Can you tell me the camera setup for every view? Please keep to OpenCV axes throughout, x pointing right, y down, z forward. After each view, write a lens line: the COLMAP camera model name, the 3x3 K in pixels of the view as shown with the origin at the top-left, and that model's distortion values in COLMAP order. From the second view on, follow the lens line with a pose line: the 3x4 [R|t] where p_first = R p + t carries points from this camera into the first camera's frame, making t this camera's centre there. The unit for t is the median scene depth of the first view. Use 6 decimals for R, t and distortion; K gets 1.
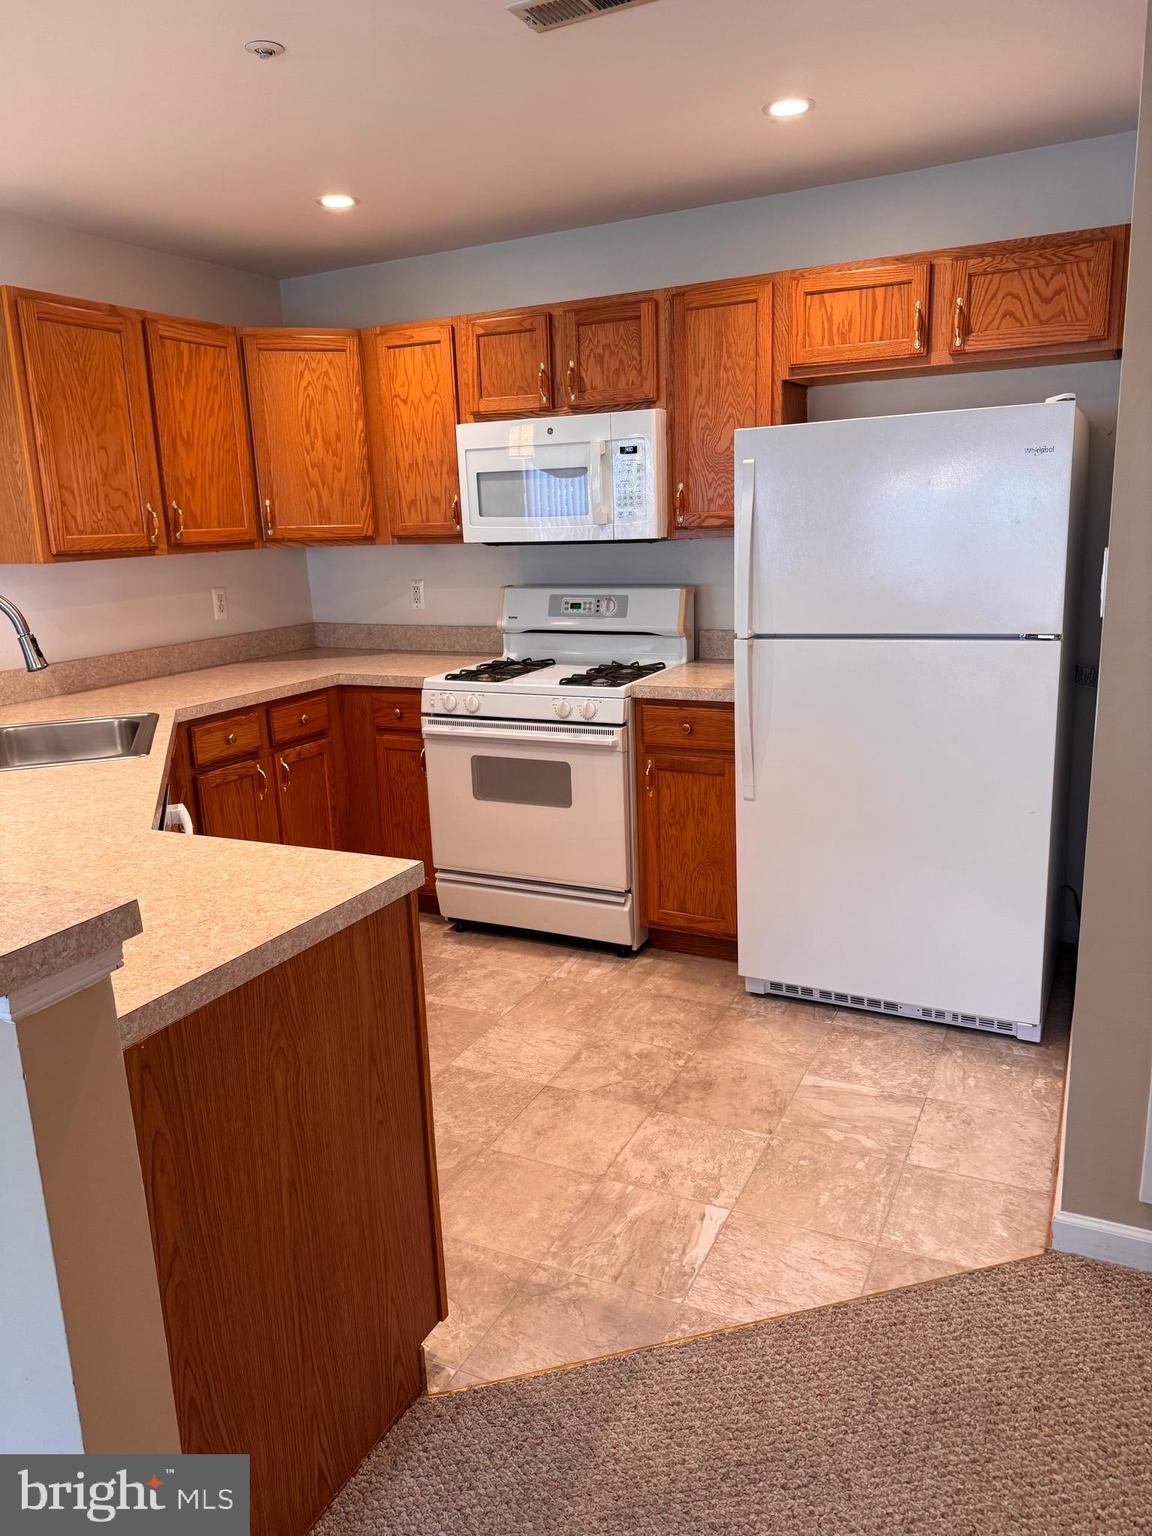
lens RADIAL K [[1070.1, 0, 571.1], [0, 1070.1, 769.5], [0, 0, 1]] dist [0.005795, -0.034635]
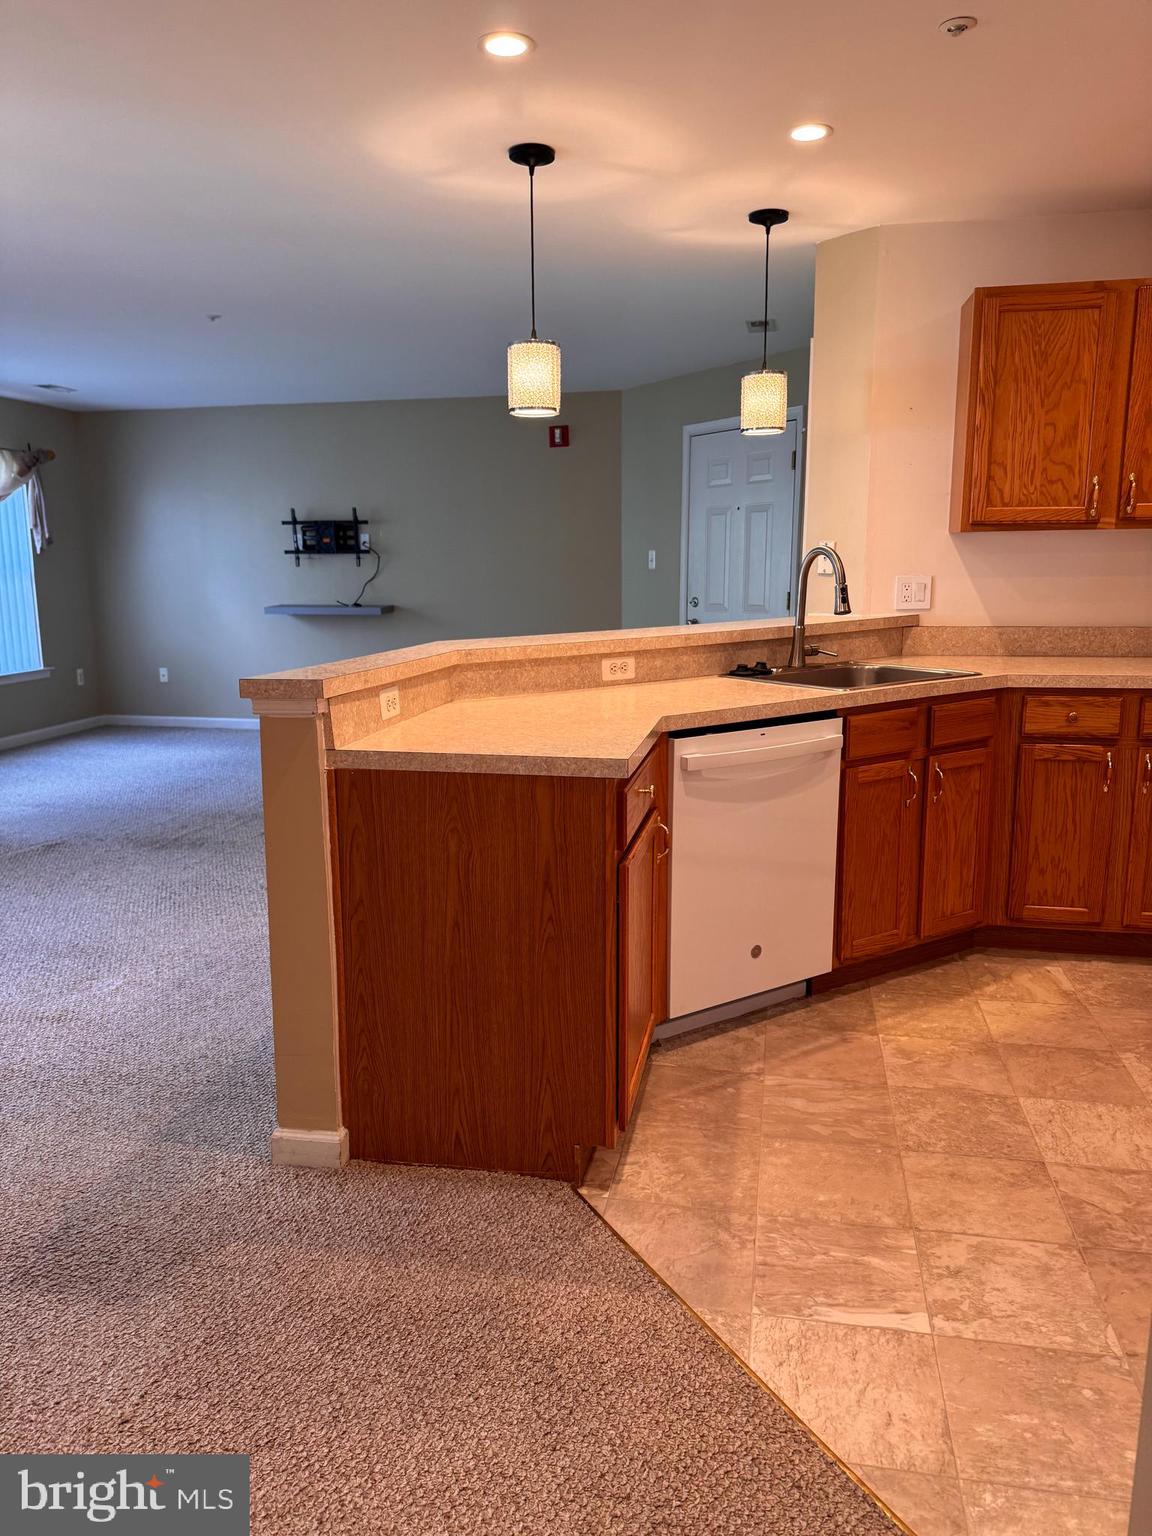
lens RADIAL K [[1070.1, 0, 542.3], [0, 1070.1, 759.4], [0, 0, 1]] dist [0.005795, -0.034635]
pose [[0.240906, 0.214755, -0.946490, 0.597516], [-0.219764, 0.961953, 0.162328, -0.053643], [0.945340, 0.168899, 0.278936, 0.347410]]
